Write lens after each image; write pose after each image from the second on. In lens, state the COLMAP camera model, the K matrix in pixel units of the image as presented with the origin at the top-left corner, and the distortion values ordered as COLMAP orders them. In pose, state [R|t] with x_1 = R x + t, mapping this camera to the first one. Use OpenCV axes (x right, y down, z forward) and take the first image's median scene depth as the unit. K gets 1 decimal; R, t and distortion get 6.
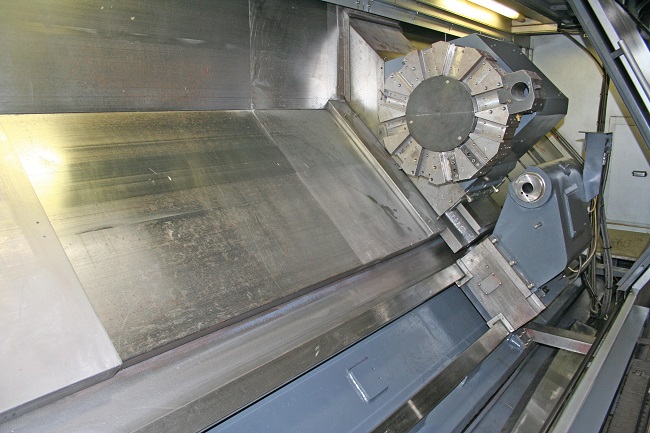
lens RADIAL K [[530.6, 0, 325.0], [0, 530.6, 216.5], [0, 0, 1]] dist [-0.013691, -0.003014]
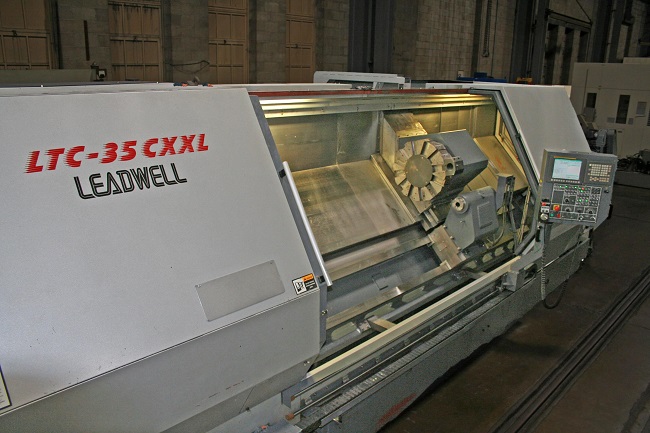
lens RADIAL K [[530.6, 0, 325.0], [0, 530.6, 216.5], [0, 0, 1]] dist [-0.013691, -0.003014]
pose [[0.995582, 0.047863, -0.080785, 0.007433], [-0.041670, 0.996184, 0.076684, -0.148660], [0.084147, -0.072979, 0.993777, -1.259769]]
